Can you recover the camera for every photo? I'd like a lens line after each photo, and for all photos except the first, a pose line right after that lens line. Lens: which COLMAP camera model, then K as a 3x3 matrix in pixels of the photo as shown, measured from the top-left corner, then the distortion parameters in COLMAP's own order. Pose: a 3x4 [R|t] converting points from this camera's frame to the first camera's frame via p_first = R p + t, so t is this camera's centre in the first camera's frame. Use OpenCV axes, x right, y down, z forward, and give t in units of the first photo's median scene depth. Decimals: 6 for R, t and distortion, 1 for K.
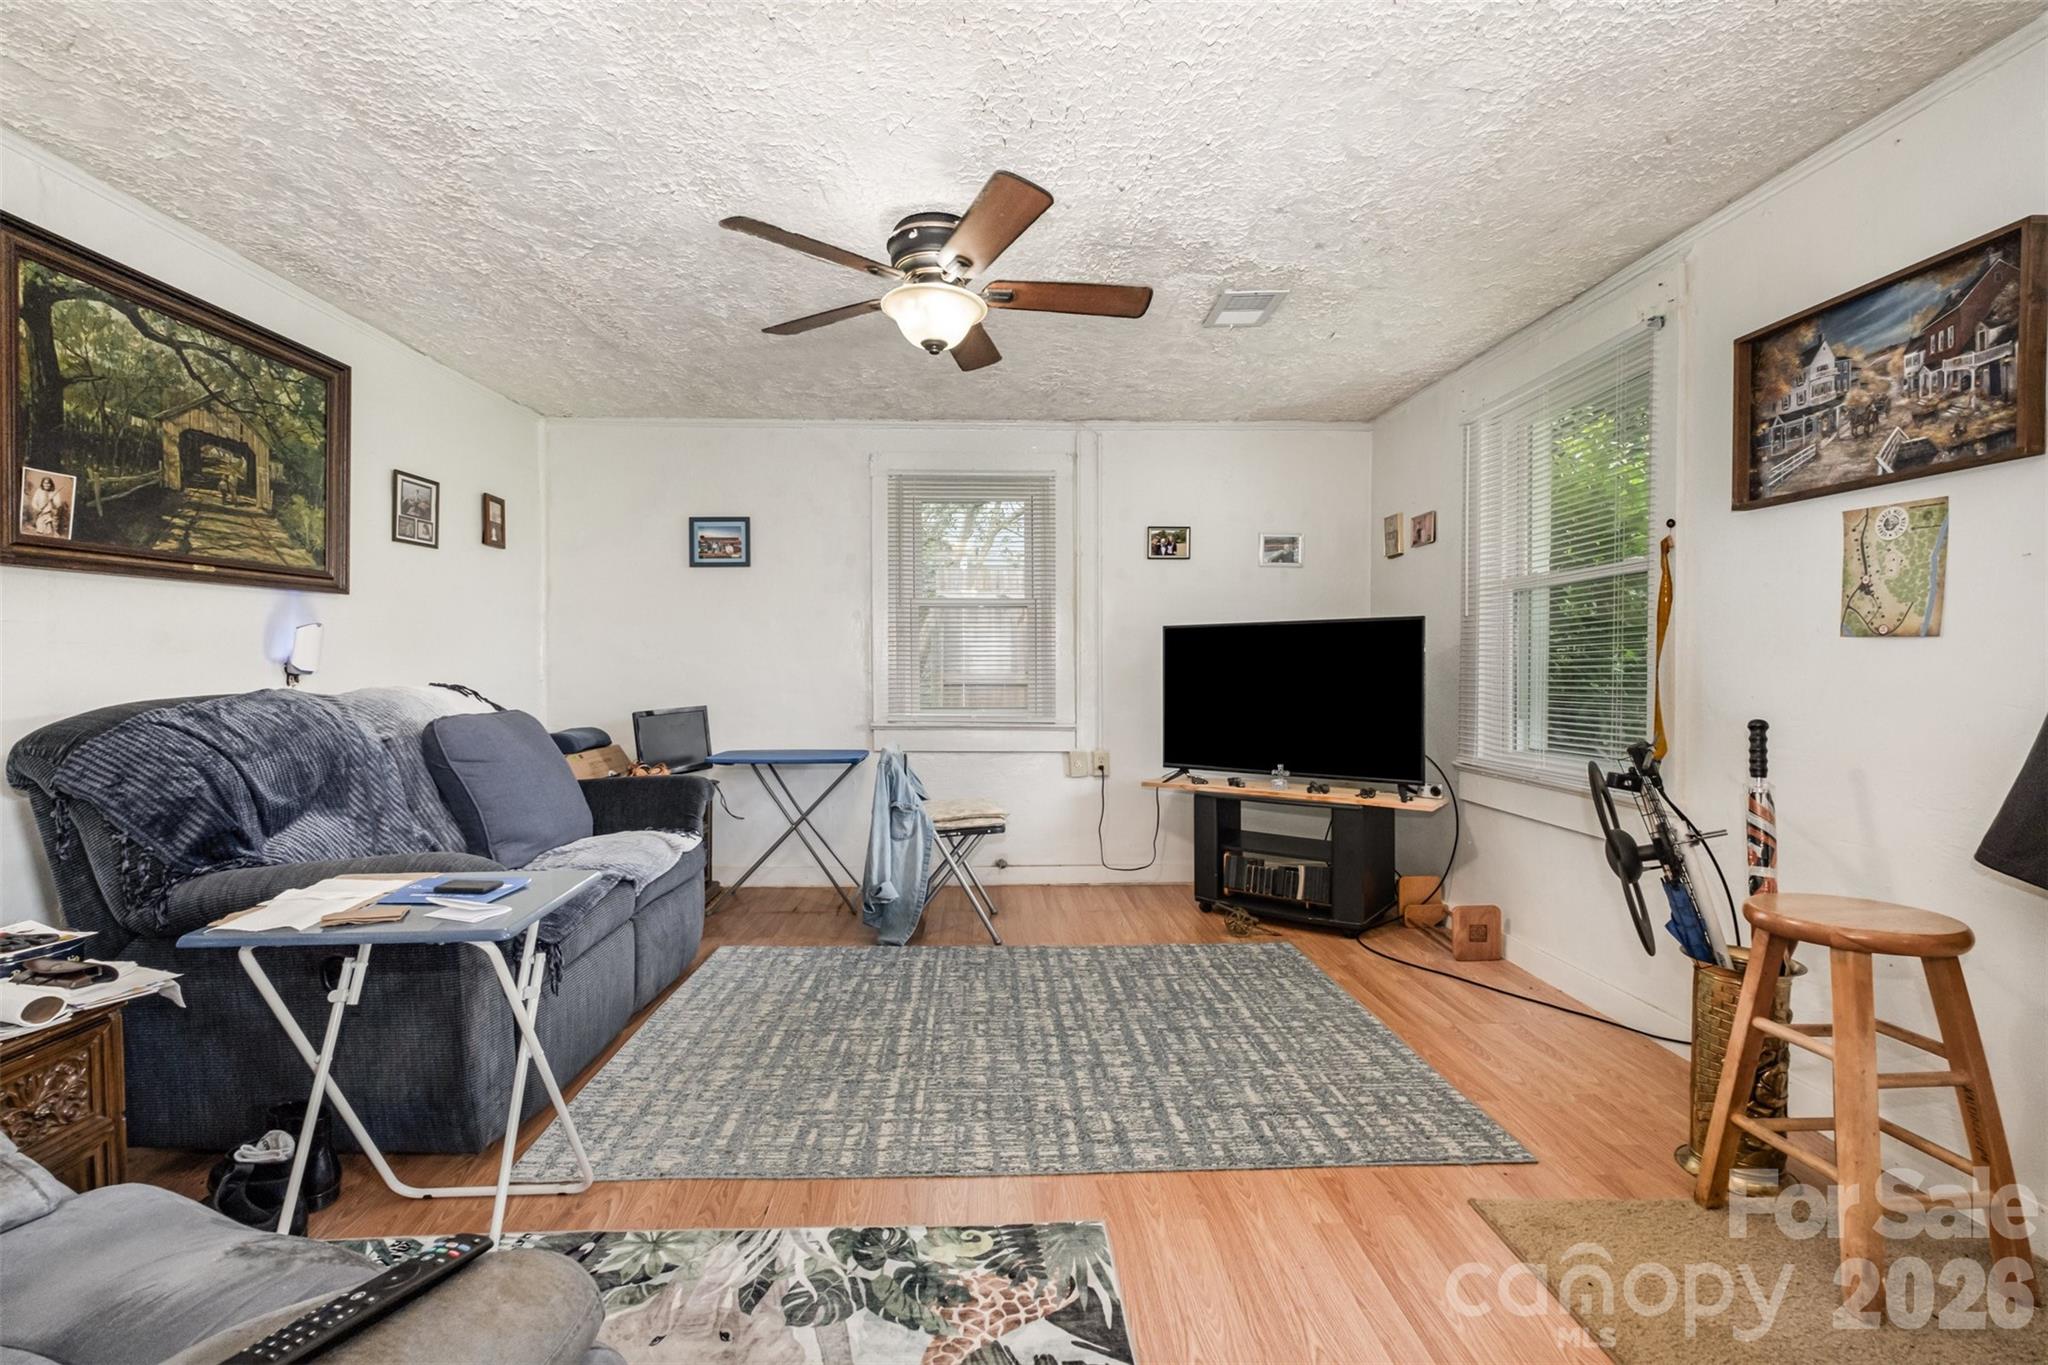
lens RADIAL K [[924.3, 0, 1015.2], [0, 924.3, 690.1], [0, 0, 1]] dist [-0.001850, 0.000074]
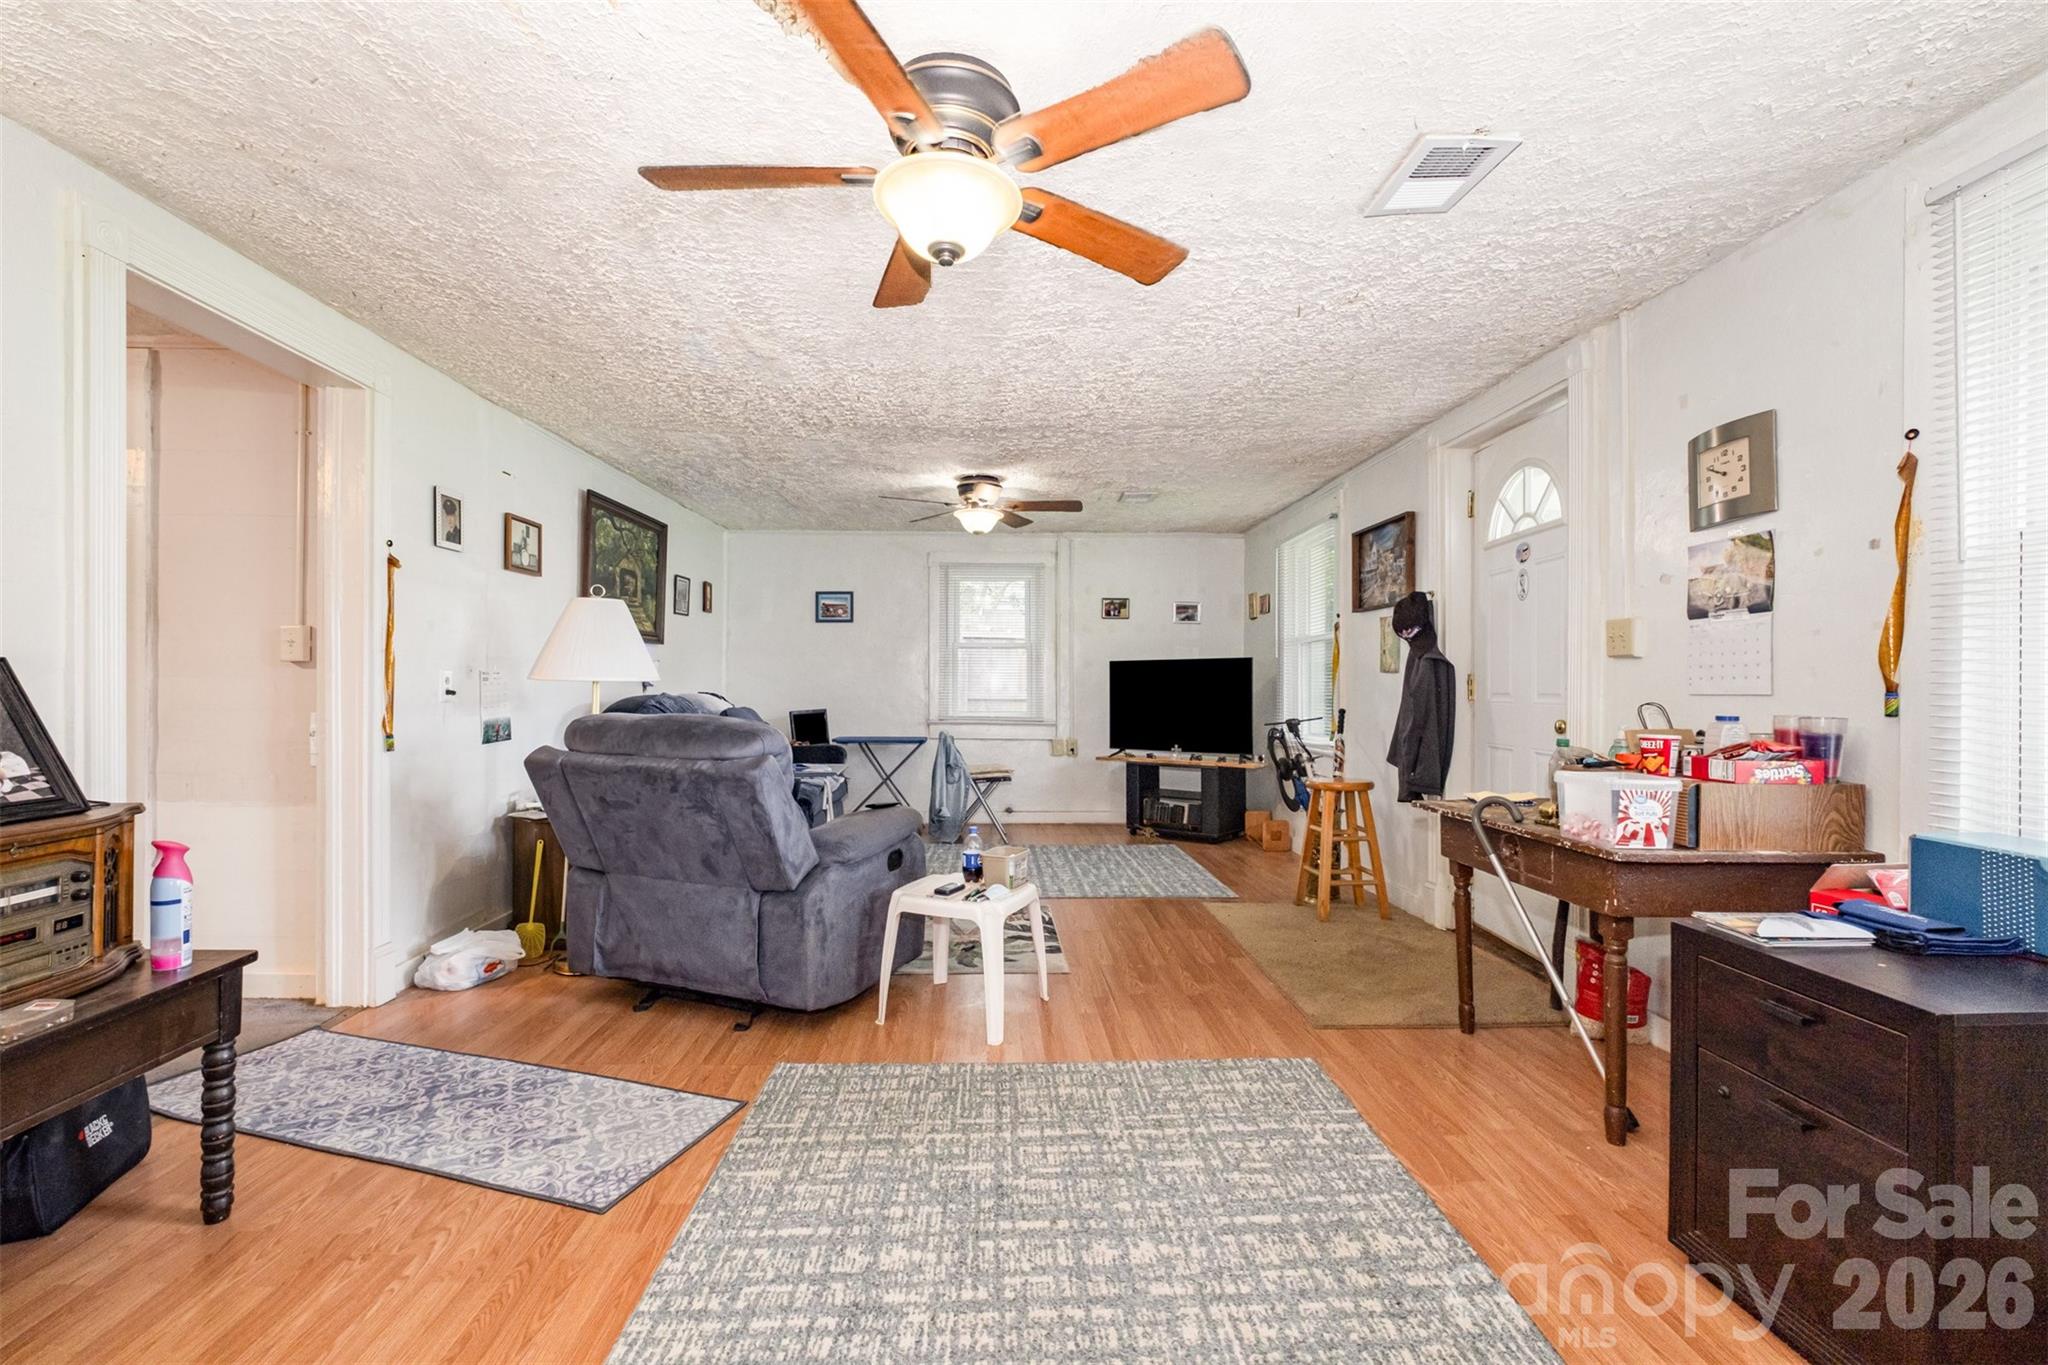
lens RADIAL K [[924.3, 0, 1015.2], [0, 924.3, 690.1], [0, 0, 1]] dist [-0.001850, 0.000074]
pose [[0.999932, 0.004860, -0.010611, 0.012223], [-0.005125, 0.999673, -0.025071, 0.024922], [0.010485, 0.025123, 0.999629, -0.663730]]
